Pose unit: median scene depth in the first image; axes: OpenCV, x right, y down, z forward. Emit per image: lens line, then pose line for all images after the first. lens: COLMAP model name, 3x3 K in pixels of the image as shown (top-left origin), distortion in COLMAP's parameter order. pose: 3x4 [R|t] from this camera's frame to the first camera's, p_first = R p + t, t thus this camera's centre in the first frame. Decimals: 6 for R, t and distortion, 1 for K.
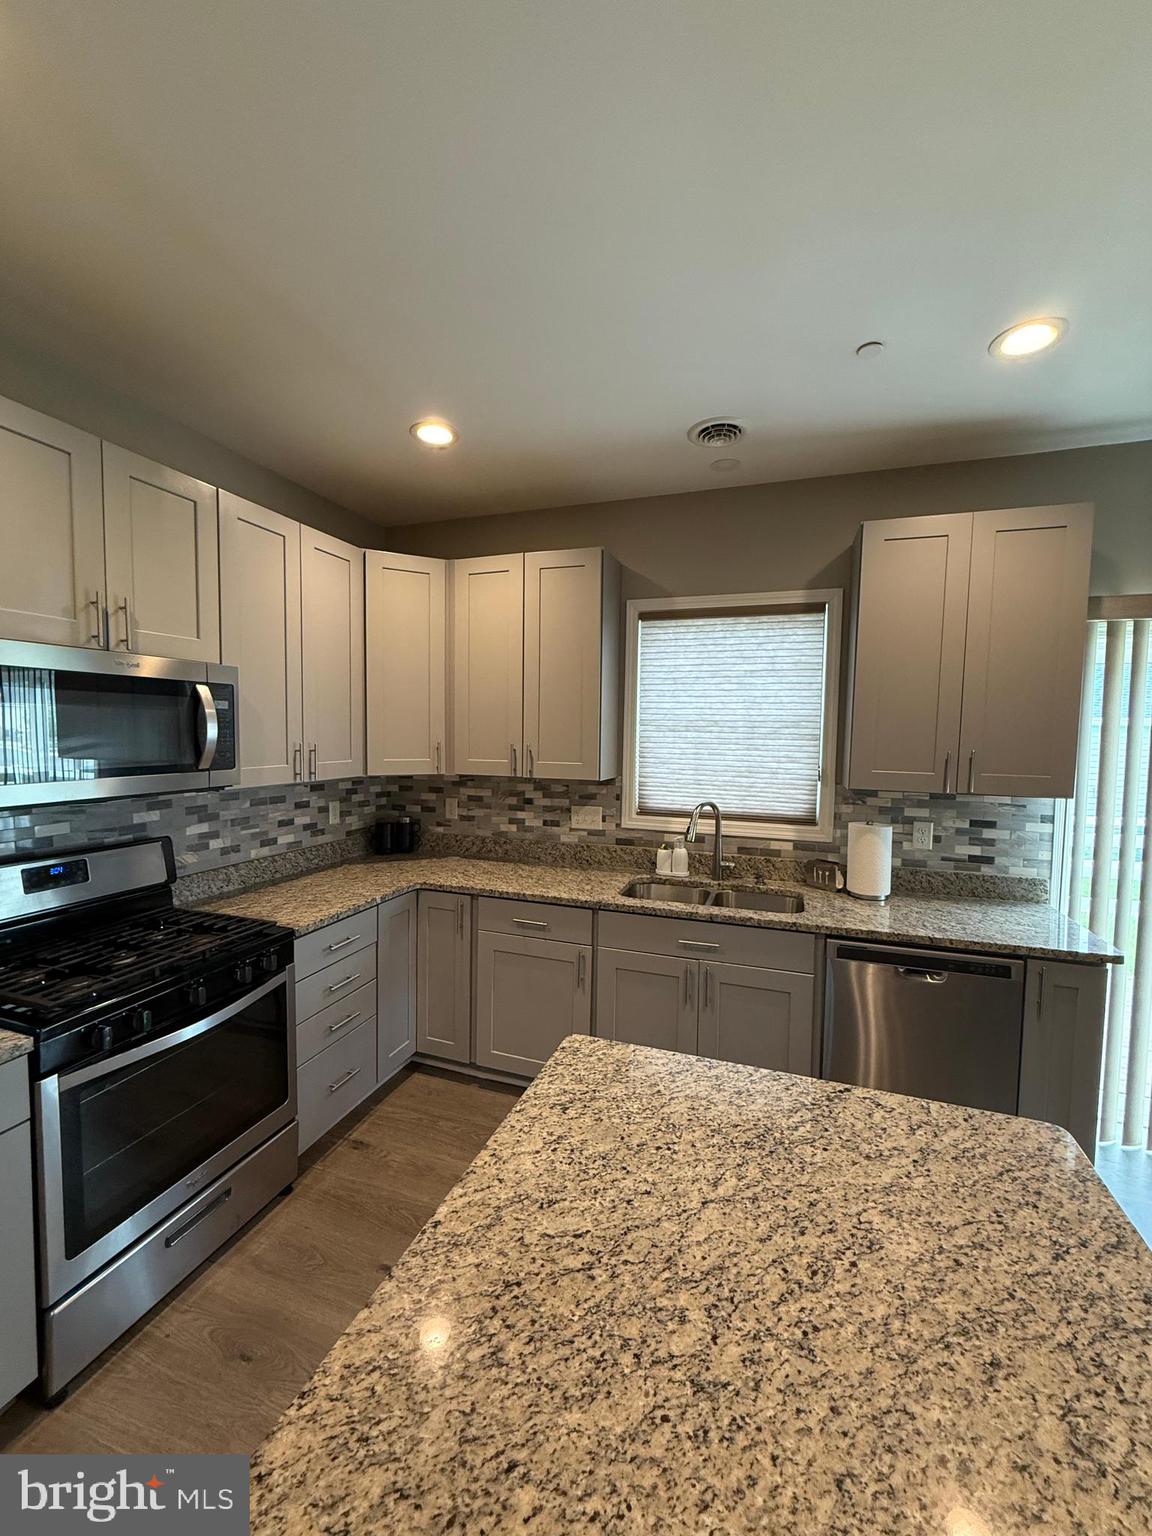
lens RADIAL K [[610.9, 0, 576.0], [0, 610.9, 768.0], [0, 0, 1]] dist [-0.001616, -0.000358]
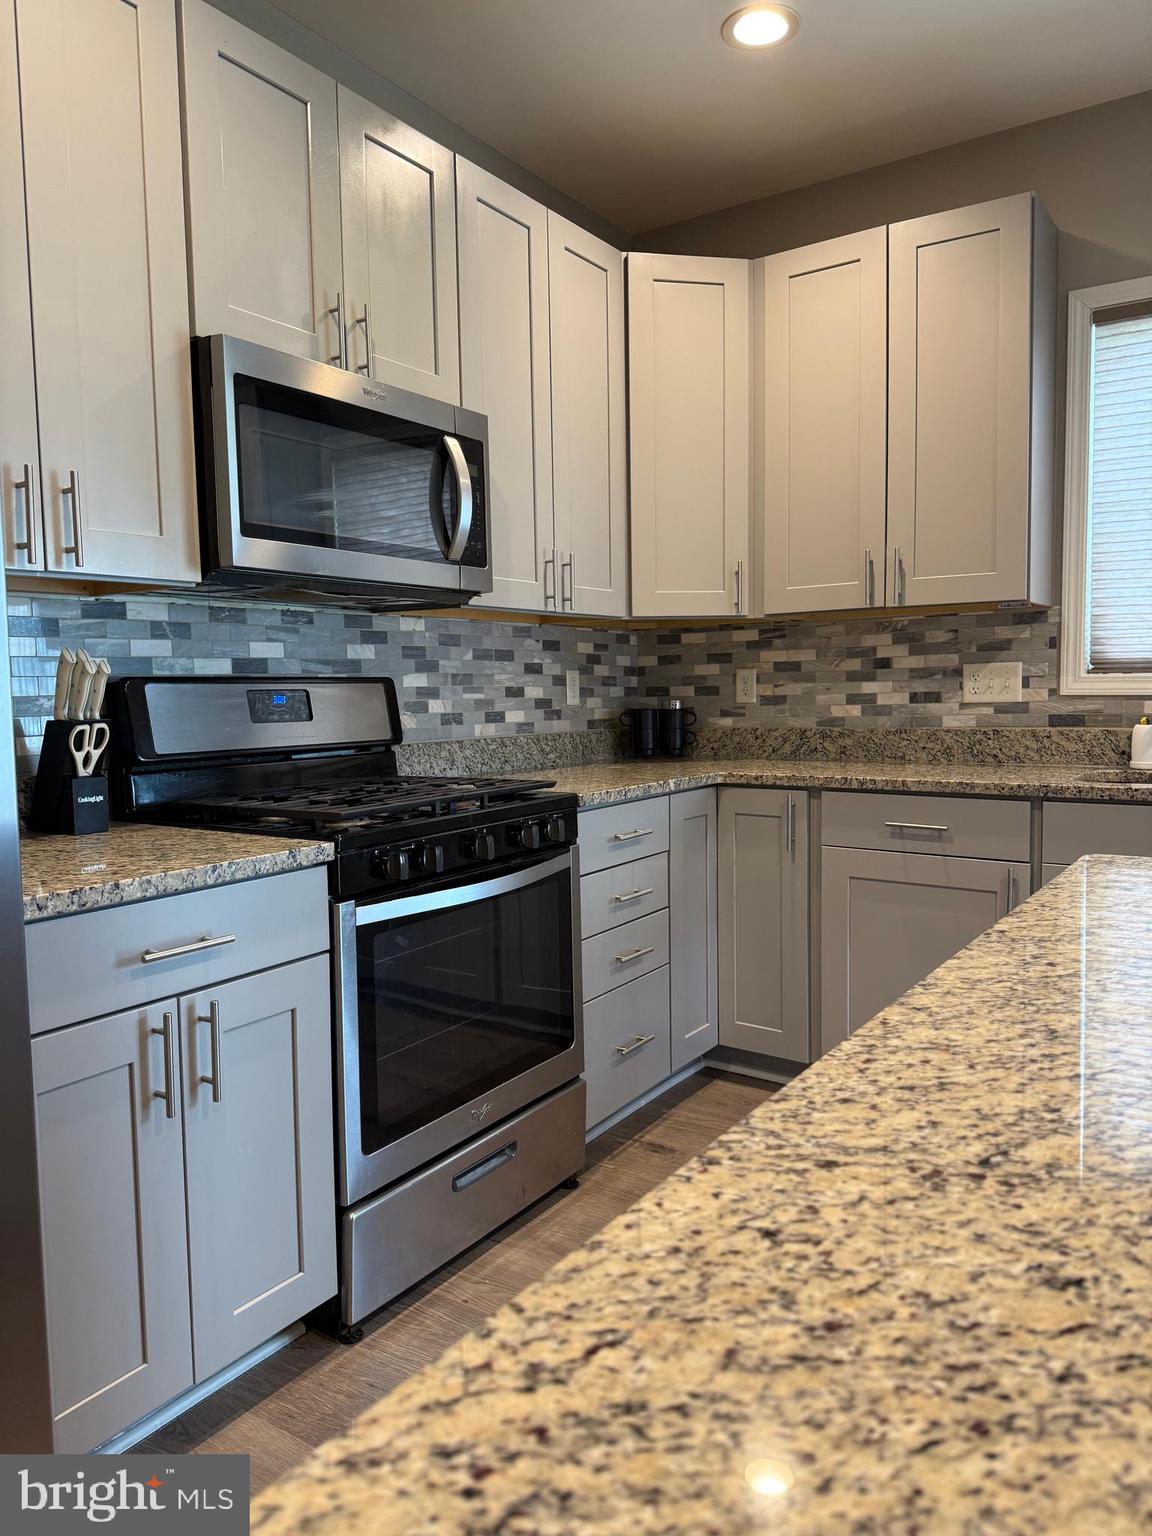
lens RADIAL K [[1072.7, 0, 576.0], [0, 1072.7, 768.0], [0, 0, 1]] dist [0.139707, -0.251497]
pose [[0.967059, -0.010371, -0.254342, -0.113869], [0.015300, 0.999731, 0.017408, 0.153108], [0.254093, -0.020726, 0.966958, -0.115390]]
